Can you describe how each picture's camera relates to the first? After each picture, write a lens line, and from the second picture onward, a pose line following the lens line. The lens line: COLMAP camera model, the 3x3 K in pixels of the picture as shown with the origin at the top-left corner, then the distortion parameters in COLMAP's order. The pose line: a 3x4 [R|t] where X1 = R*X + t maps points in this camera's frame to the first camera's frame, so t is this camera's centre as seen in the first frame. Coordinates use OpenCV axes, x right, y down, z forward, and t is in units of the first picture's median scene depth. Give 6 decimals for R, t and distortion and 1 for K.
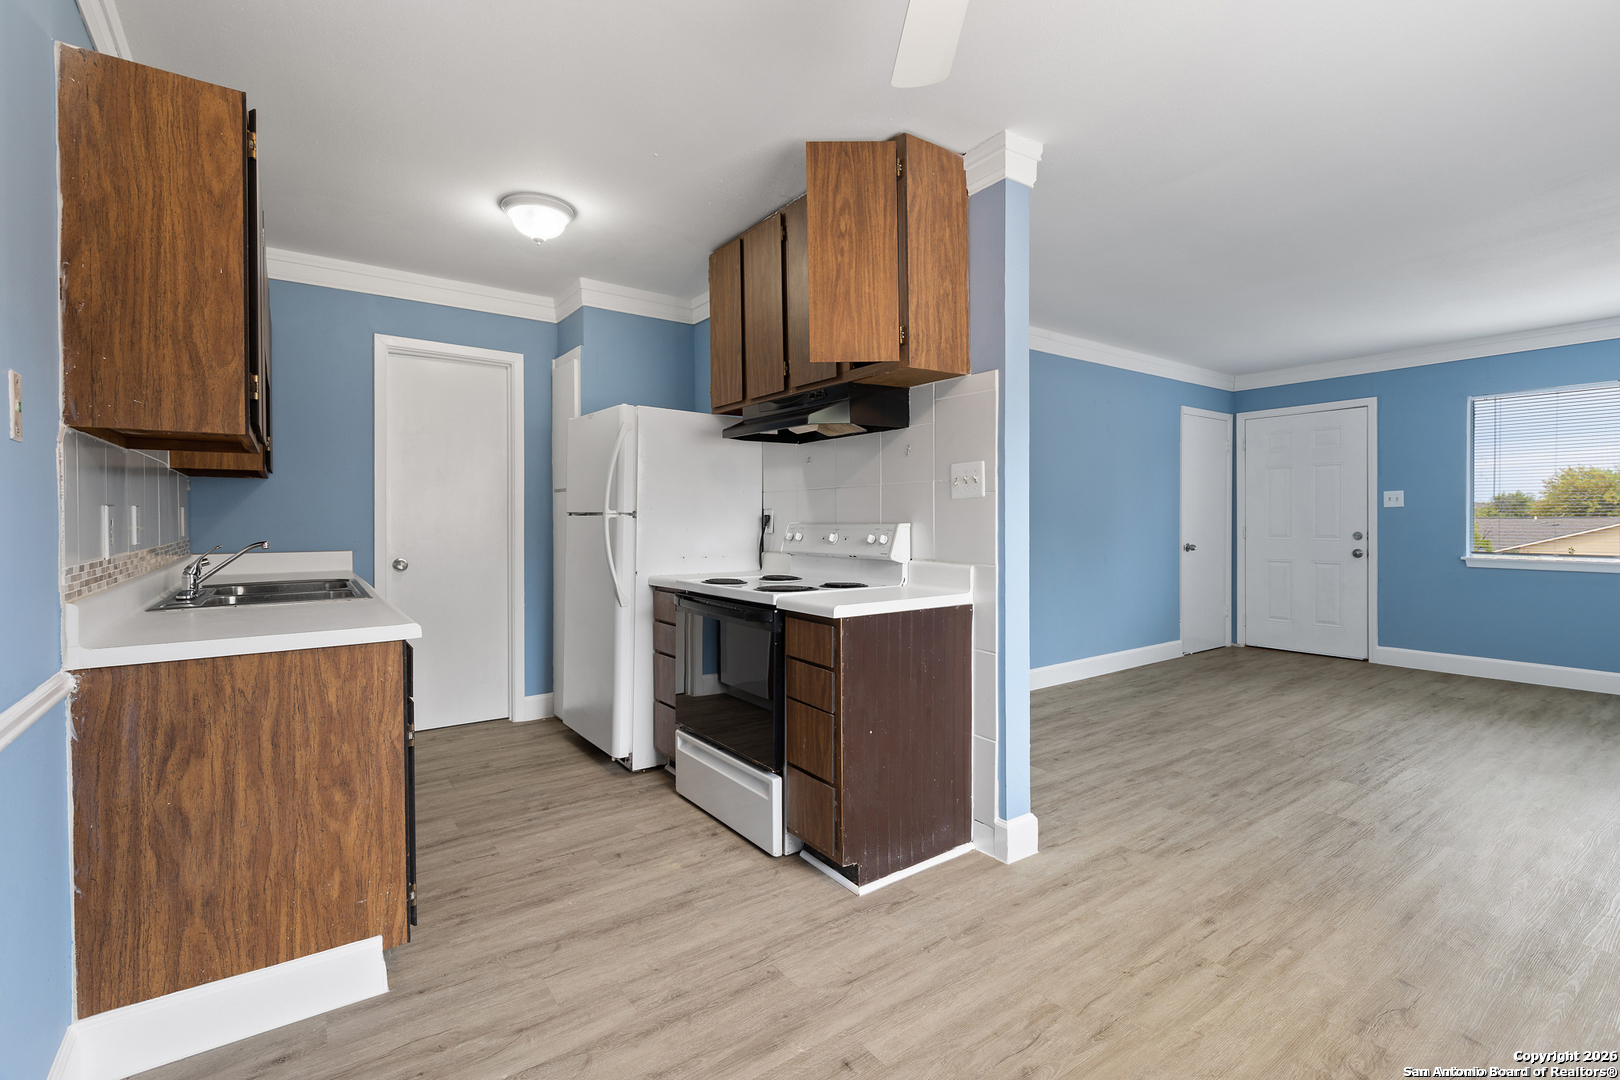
lens RADIAL K [[734.9, 0, 817.7], [0, 734.9, 526.8], [0, 0, 1]] dist [0.002221, -0.000214]
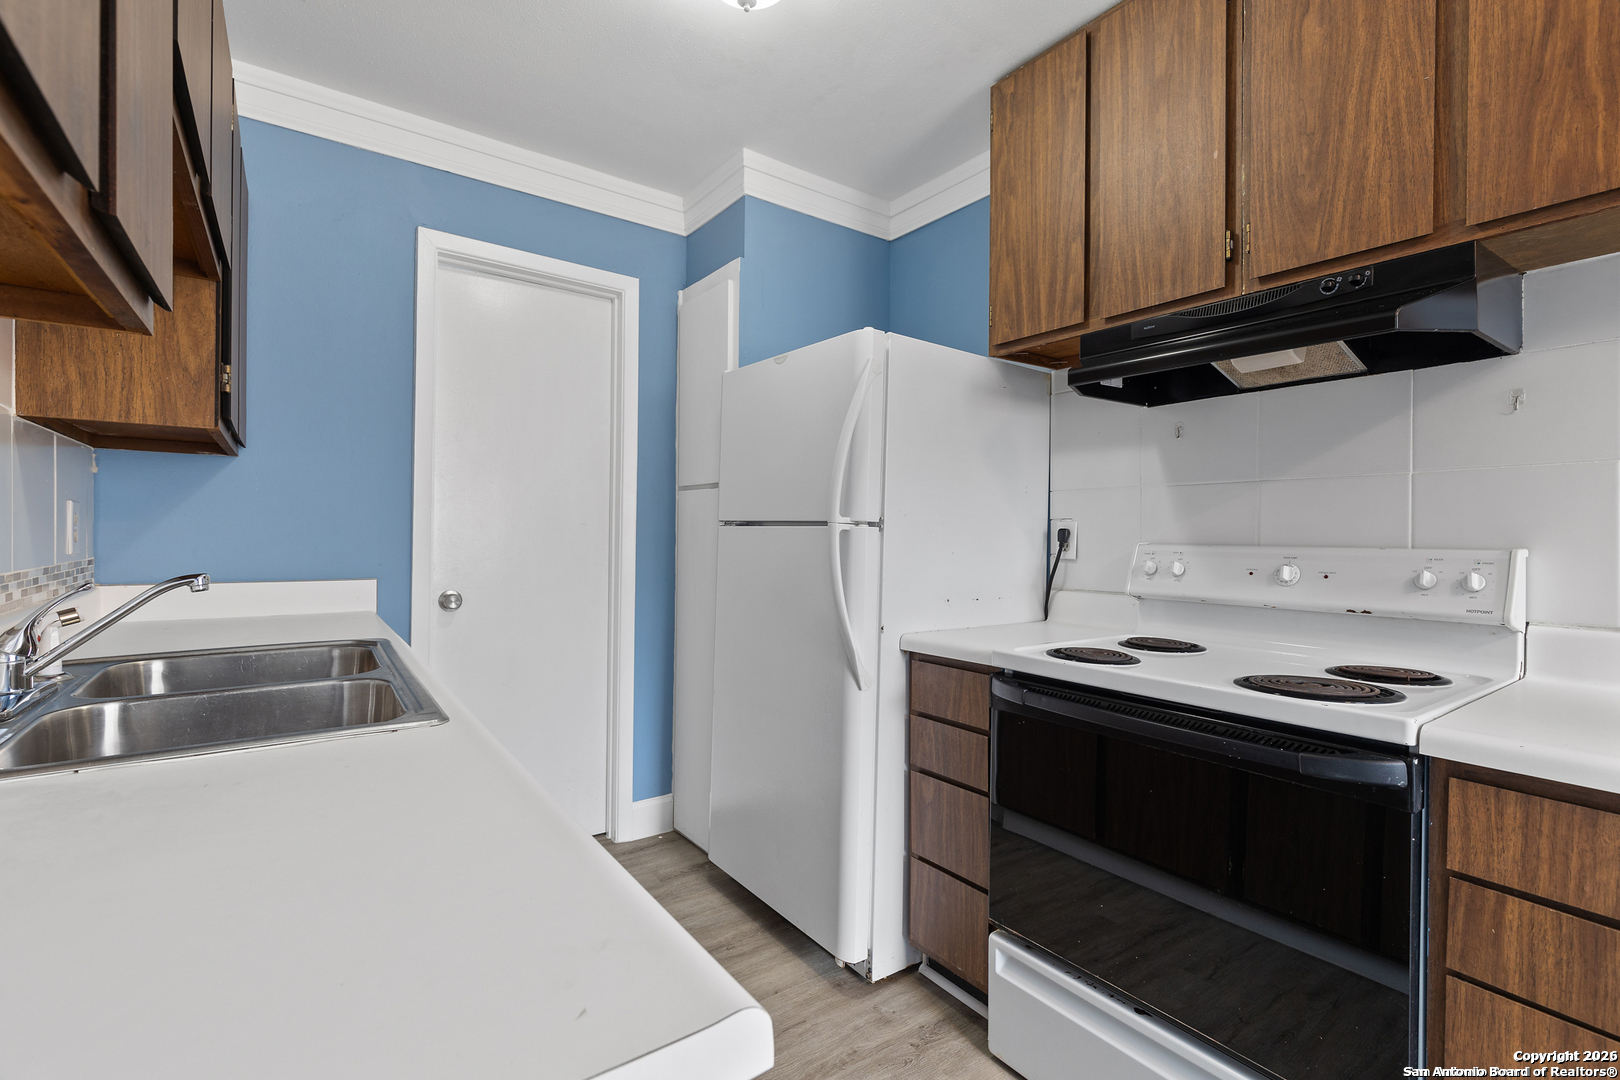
lens RADIAL K [[719.9, 0, 810.0], [0, 719.9, 540.0], [0, 0, 1]] dist [0.002966, 0.000261]
pose [[0.999898, 0.012786, -0.006294, -0.297564], [-0.012809, 0.999911, -0.003646, -0.002381], [0.006246, 0.003727, 0.999974, 0.445480]]
